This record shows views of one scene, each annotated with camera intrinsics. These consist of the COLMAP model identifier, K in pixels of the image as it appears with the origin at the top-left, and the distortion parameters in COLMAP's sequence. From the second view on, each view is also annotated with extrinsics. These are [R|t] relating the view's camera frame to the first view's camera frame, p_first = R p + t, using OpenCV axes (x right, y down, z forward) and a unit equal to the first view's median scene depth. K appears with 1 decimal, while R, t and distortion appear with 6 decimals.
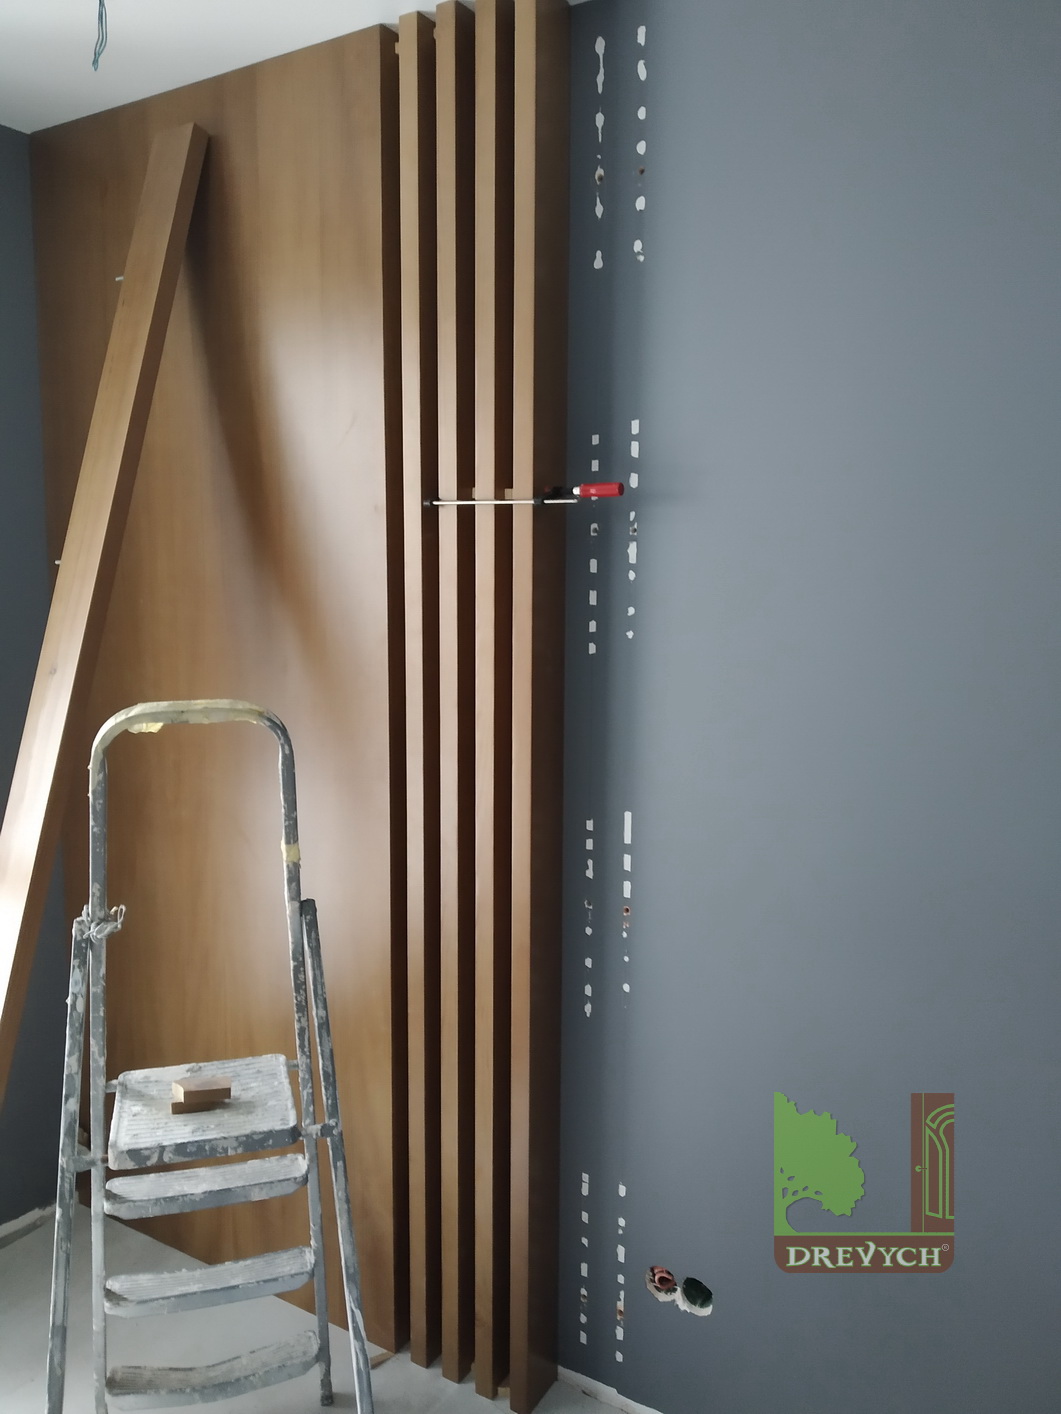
lens RADIAL K [[1069.7, 0, 477.2], [0, 1069.7, 699.2], [0, 0, 1]] dist [0.054816, -0.104864]
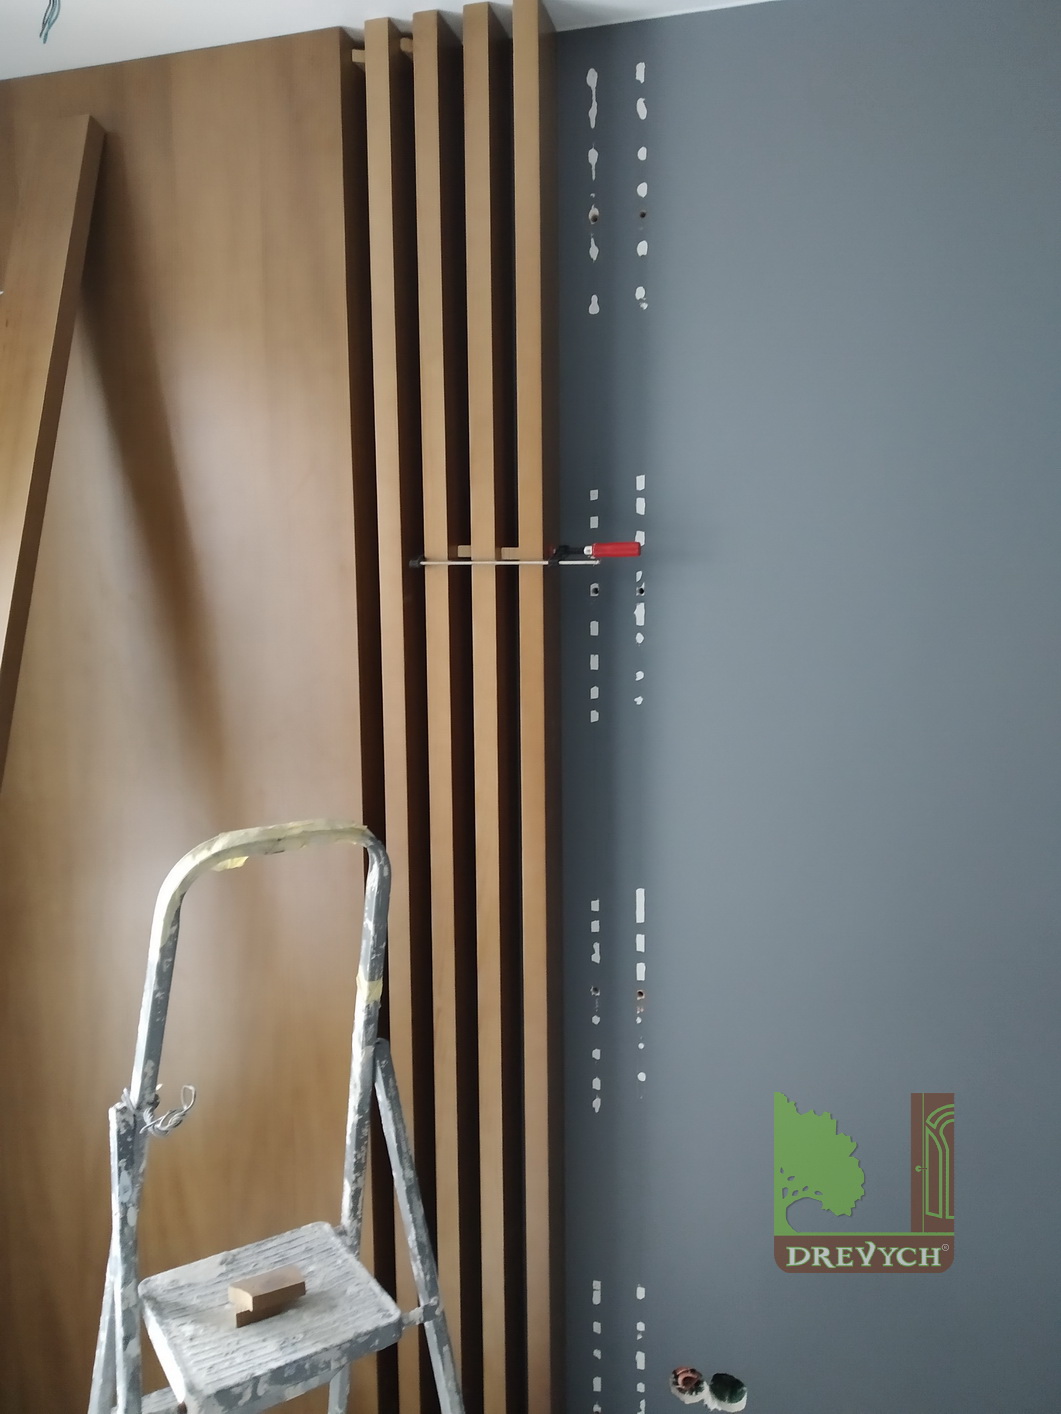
lens RADIAL K [[1101.6, 0, 532.4], [0, 1101.6, 710.9], [0, 0, 1]] dist [0.033889, -0.059077]
pose [[0.962410, -0.046852, 0.267530, -0.210273], [0.052649, 0.998507, -0.014534, -0.043315], [-0.266450, 0.028073, 0.963440, 0.095994]]
